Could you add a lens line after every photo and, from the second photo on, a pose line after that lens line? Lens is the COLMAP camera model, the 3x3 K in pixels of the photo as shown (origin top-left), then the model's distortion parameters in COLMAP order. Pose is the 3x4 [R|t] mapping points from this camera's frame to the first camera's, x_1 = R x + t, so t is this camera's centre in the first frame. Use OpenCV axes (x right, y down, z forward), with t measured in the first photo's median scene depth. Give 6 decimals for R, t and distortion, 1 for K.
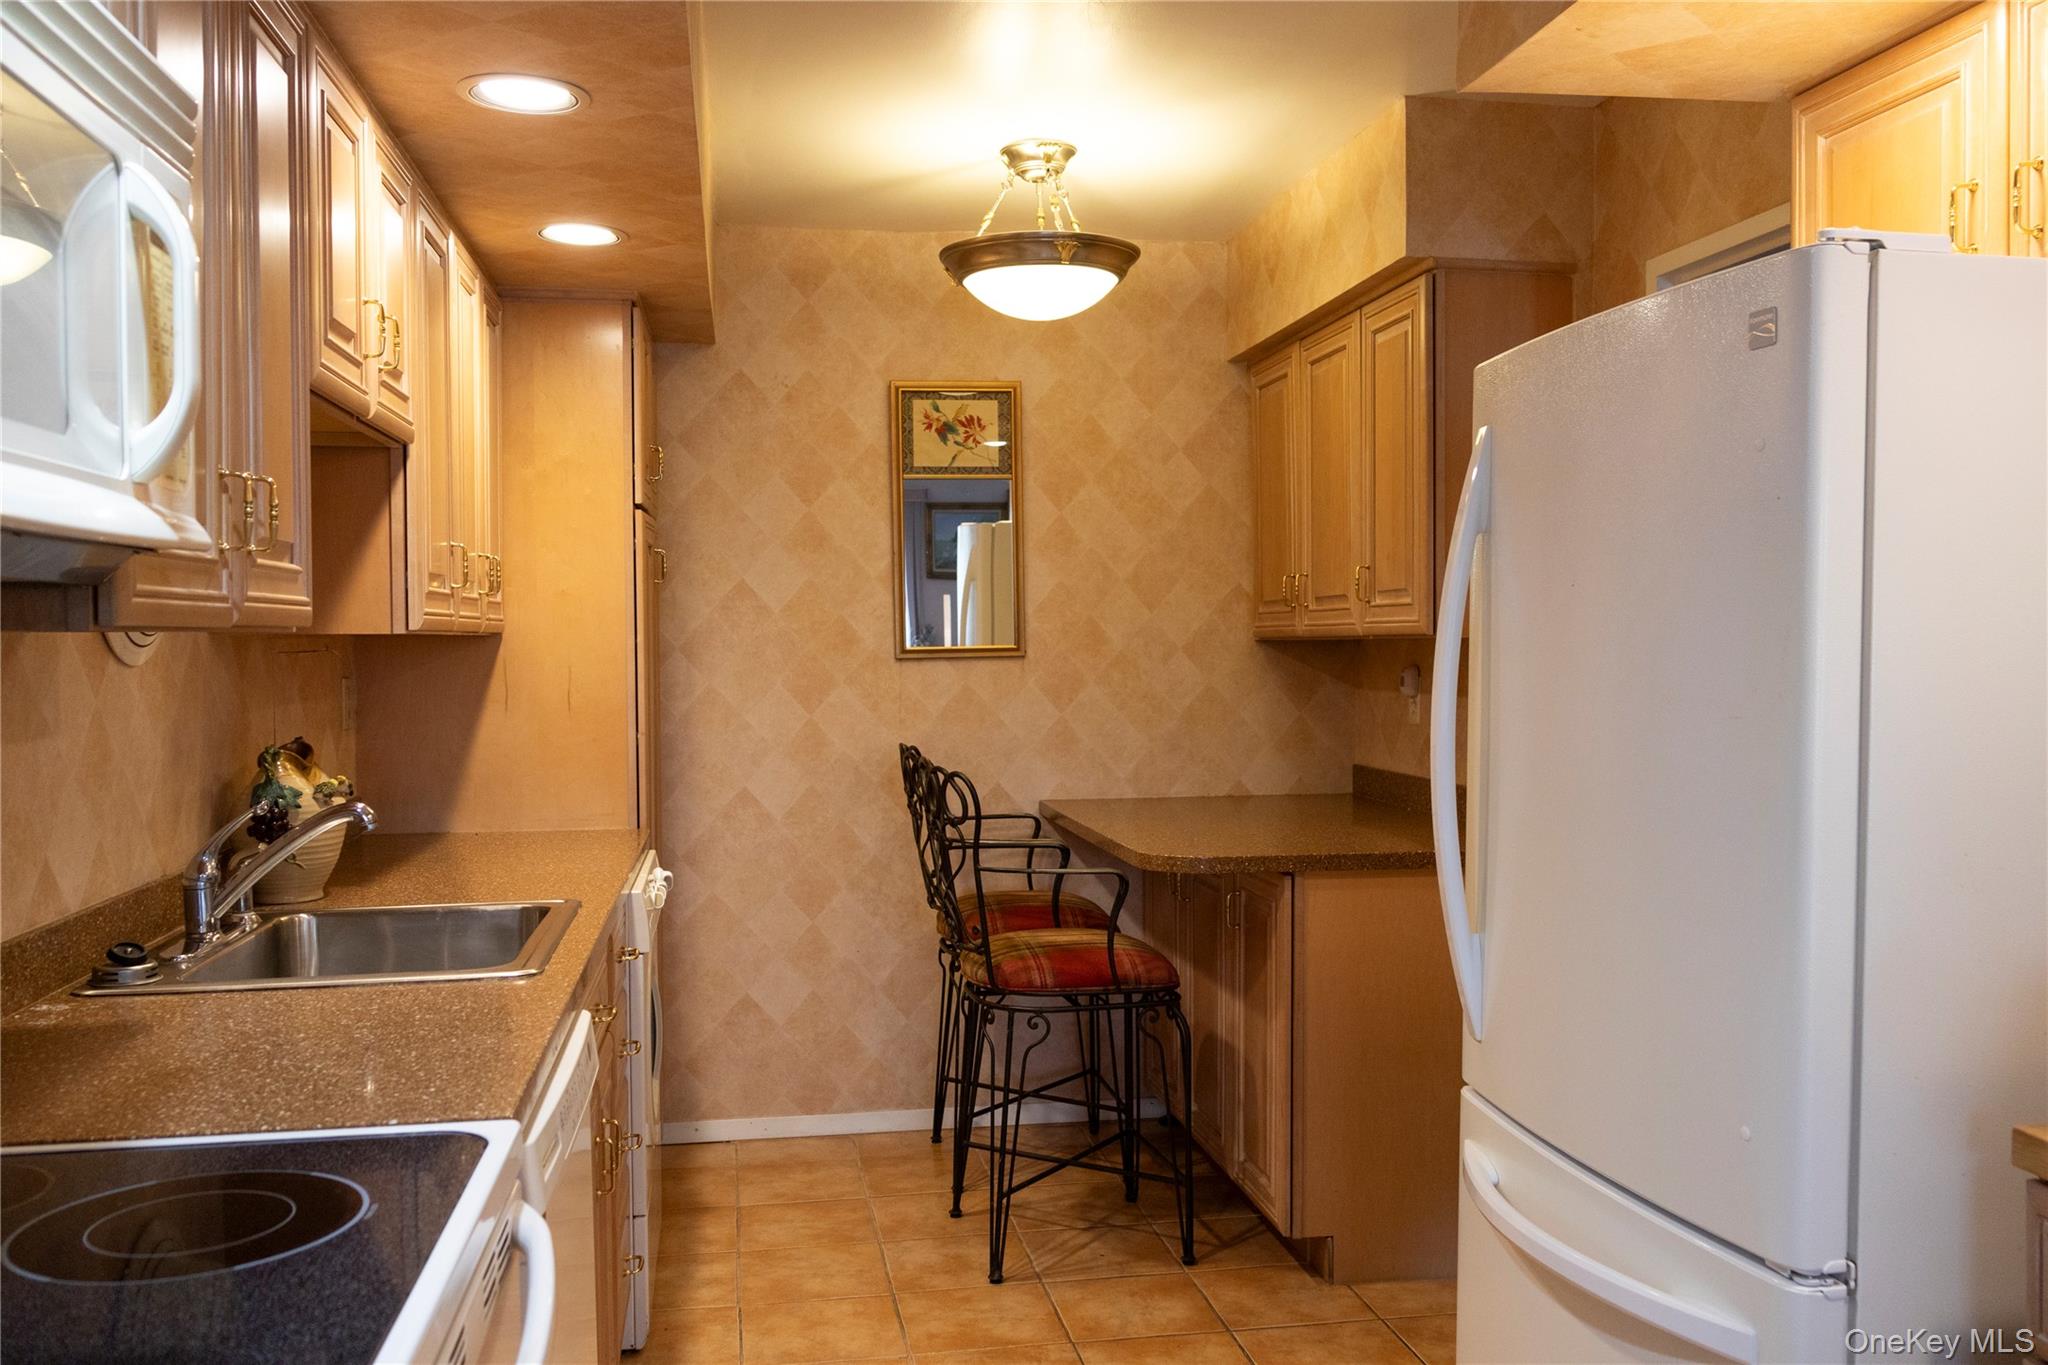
lens RADIAL K [[1747.4, 0, 1031.0], [0, 1747.4, 686.2], [0, 0, 1]] dist [0.010897, 0.030794]
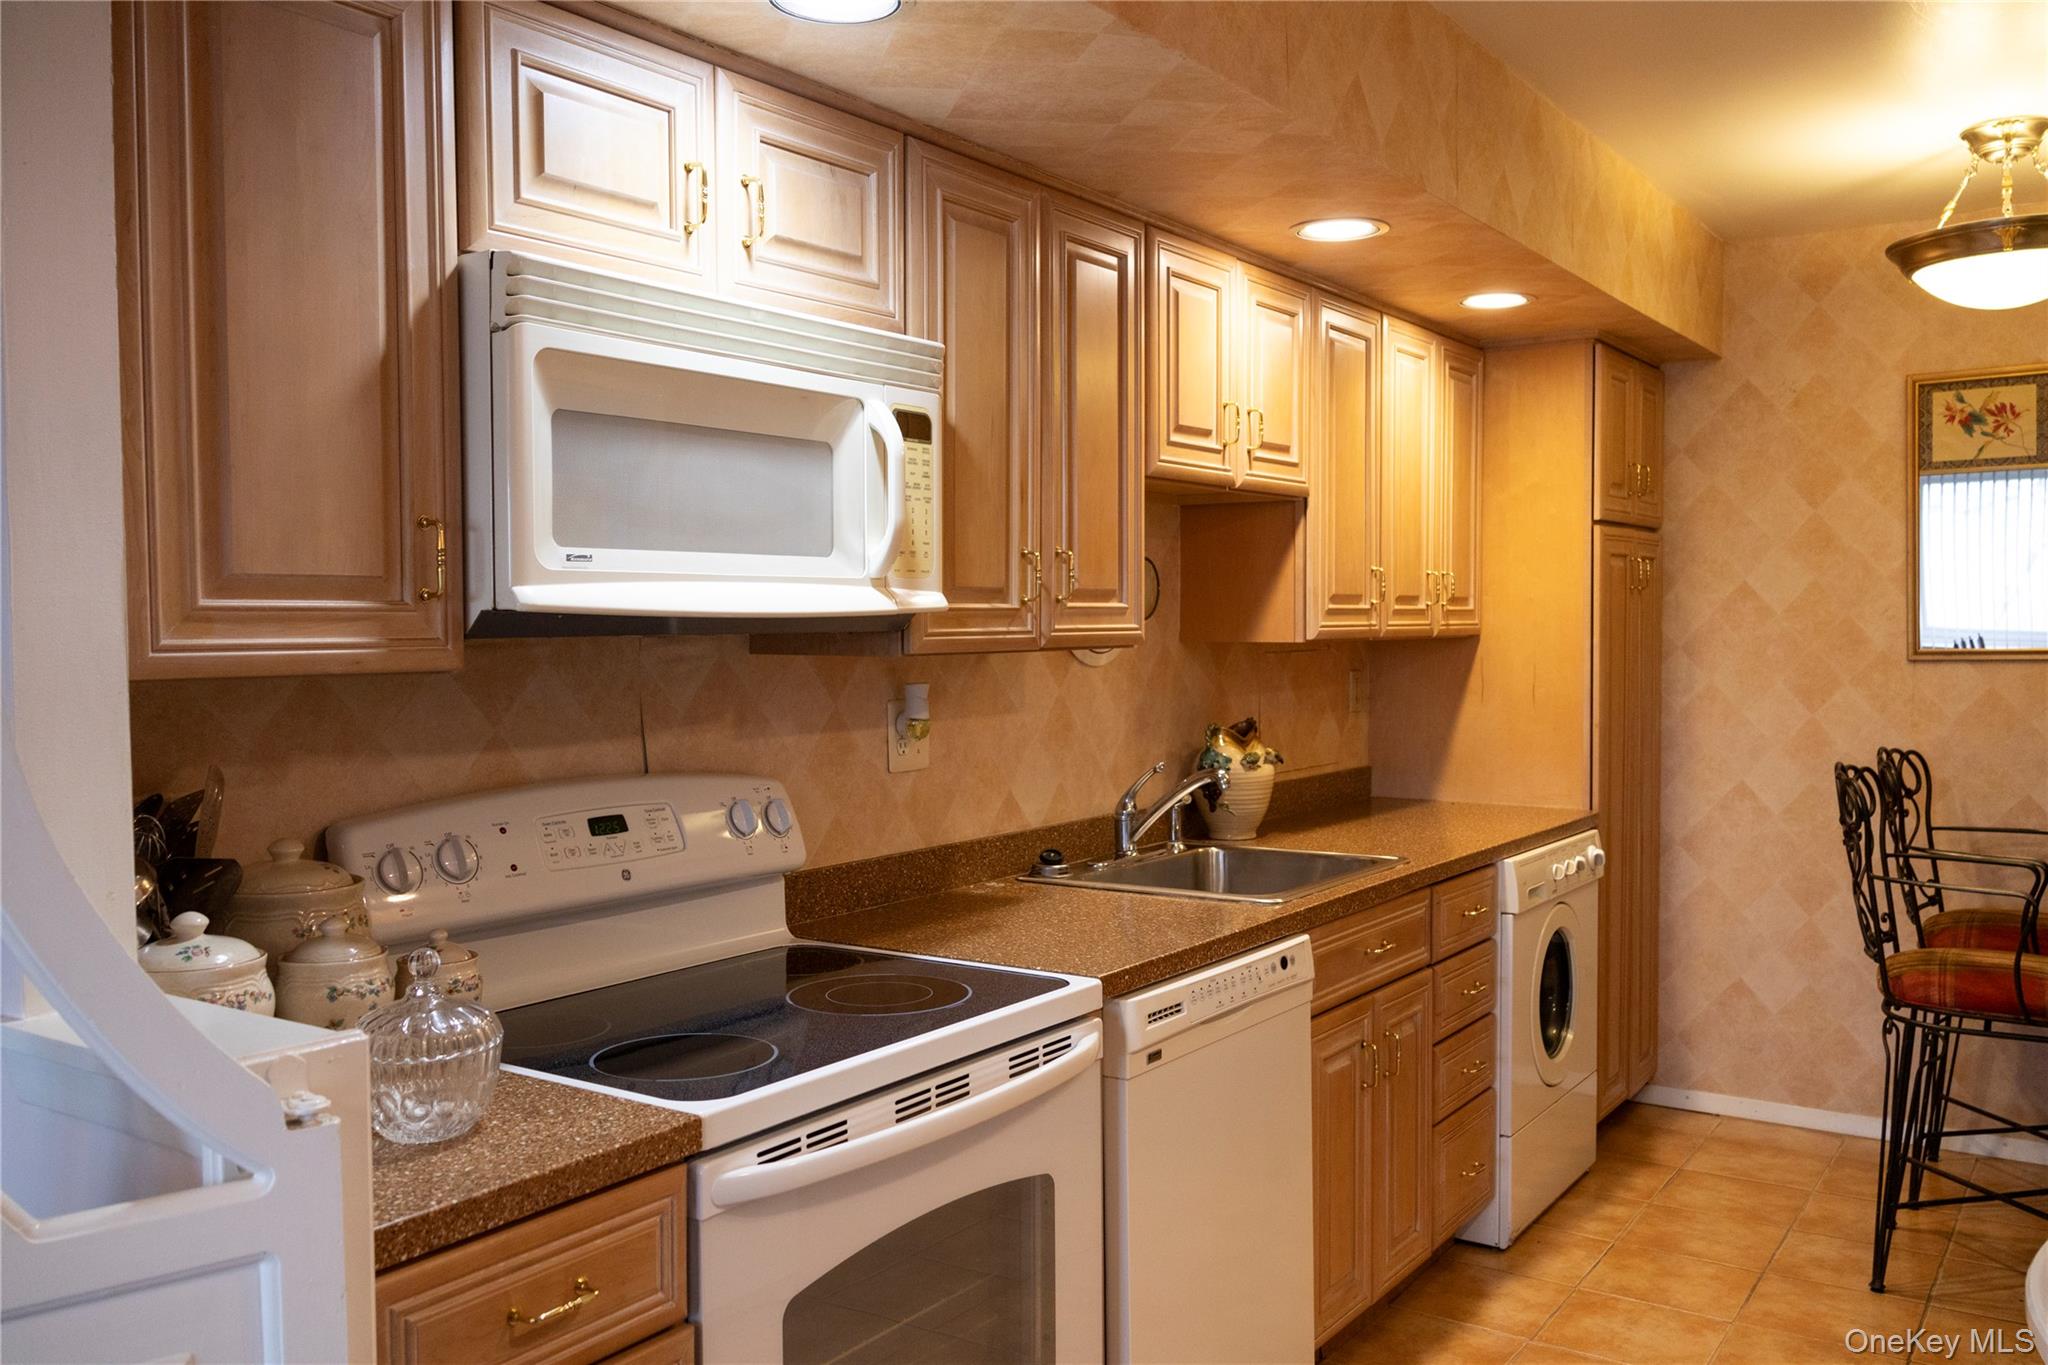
lens RADIAL K [[1747.4, 0, 1012.0], [0, 1747.4, 681.6], [0, 0, 1]] dist [0.010897, 0.030794]
pose [[0.703945, 0.027043, -0.709740, 0.277053], [-0.017224, 0.999631, 0.021006, -0.016269], [0.710046, -0.002563, 0.704151, -0.047313]]
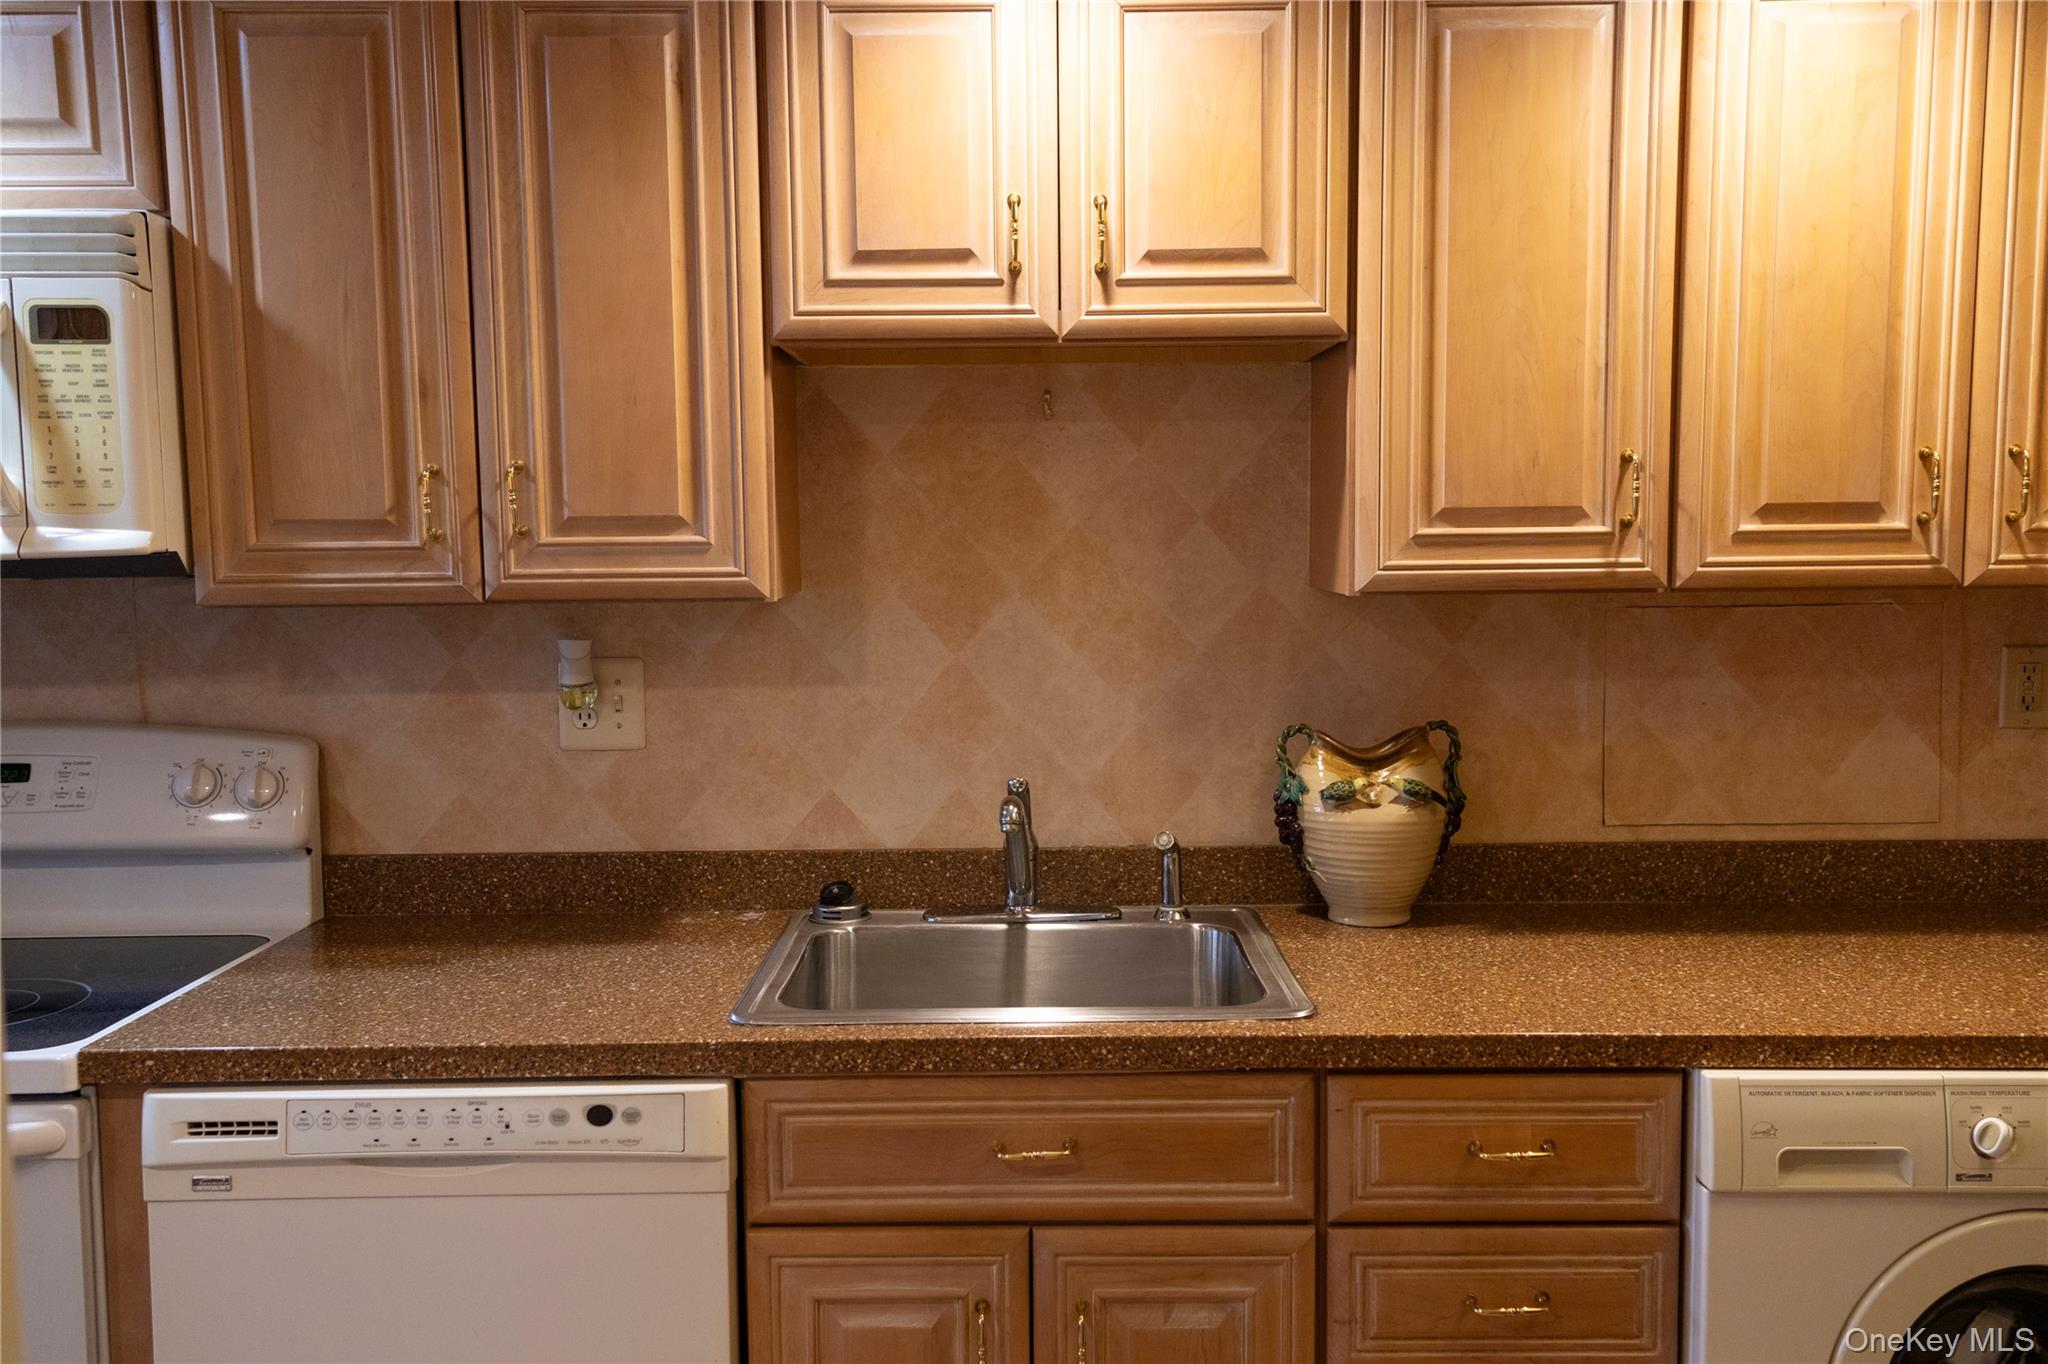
lens RADIAL K [[1747.4, 0, 1015.7], [0, 1747.4, 685.6], [0, 0, 1]] dist [0.010897, 0.030794]
pose [[-0.194597, 0.094589, -0.976312, 0.259313], [-0.014734, 0.994945, 0.099331, -0.042140], [0.980773, 0.033715, -0.192219, 0.667937]]
